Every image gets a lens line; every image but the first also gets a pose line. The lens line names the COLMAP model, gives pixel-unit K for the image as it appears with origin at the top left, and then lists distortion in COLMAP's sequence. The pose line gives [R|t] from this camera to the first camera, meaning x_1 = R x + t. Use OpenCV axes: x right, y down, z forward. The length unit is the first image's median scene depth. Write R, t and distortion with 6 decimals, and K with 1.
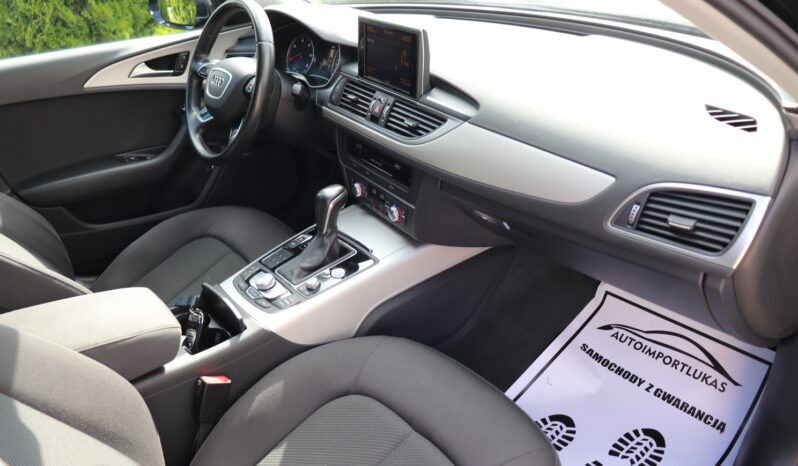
lens RADIAL K [[664.1, 0, 396.6], [0, 664.1, 227.0], [0, 0, 1]] dist [-0.180375, 0.156704]
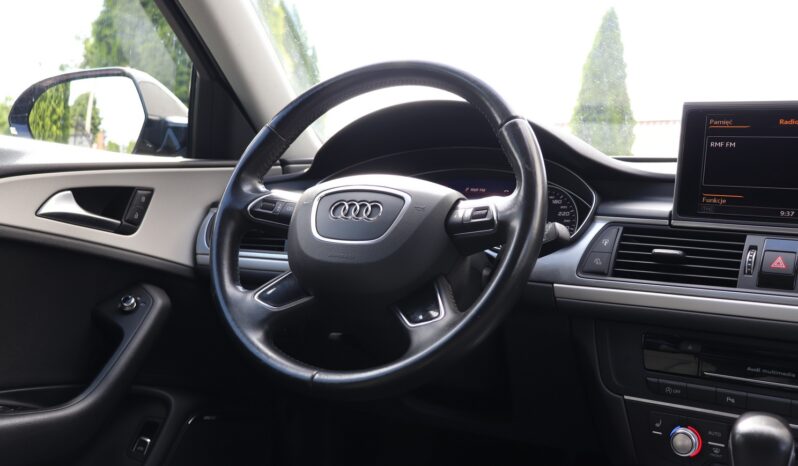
lens RADIAL K [[815.3, 0, 397.9], [0, 815.3, 234.3], [0, 0, 1]] dist [-0.122378, 0.206652]
pose [[0.904099, 0.093546, 0.416957, -0.543847], [0.088280, 0.913808, -0.396436, 0.019165], [-0.418104, 0.395227, 0.817915, 0.598678]]
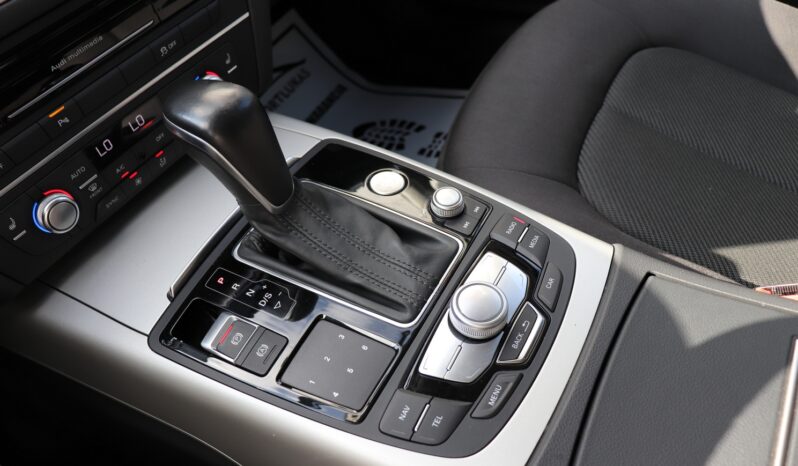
lens RADIAL K [[652.7, 0, 385.7], [0, 652.7, 231.6], [0, 0, 1]] dist [-0.178470, 0.147374]
pose [[-0.353276, -0.539146, 0.764538, -0.391947], [0.613799, 0.483161, 0.624344, -0.160113], [-0.706007, 0.689839, 0.160238, 0.910387]]
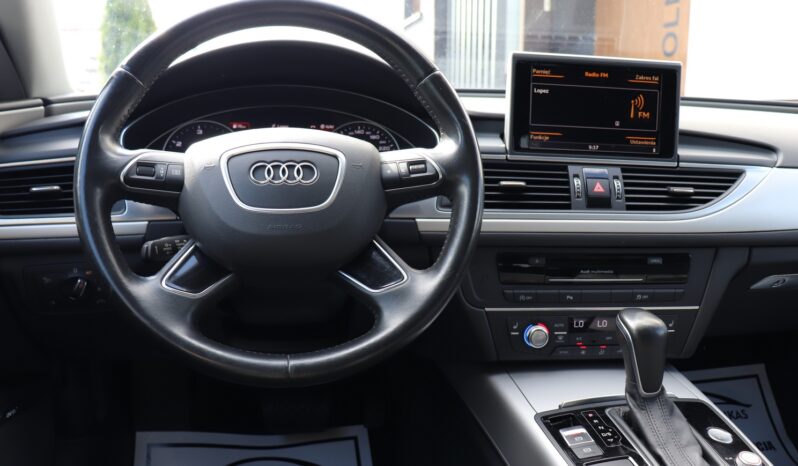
lens RADIAL K [[664.1, 0, 396.6], [0, 664.1, 227.0], [0, 0, 1]] dist [-0.180375, 0.156704]
pose [[0.459813, -0.079698, 0.884432, -0.682986], [0.347184, 0.932825, -0.096440, -0.146929], [-0.817335, 0.351405, 0.456595, 0.866199]]
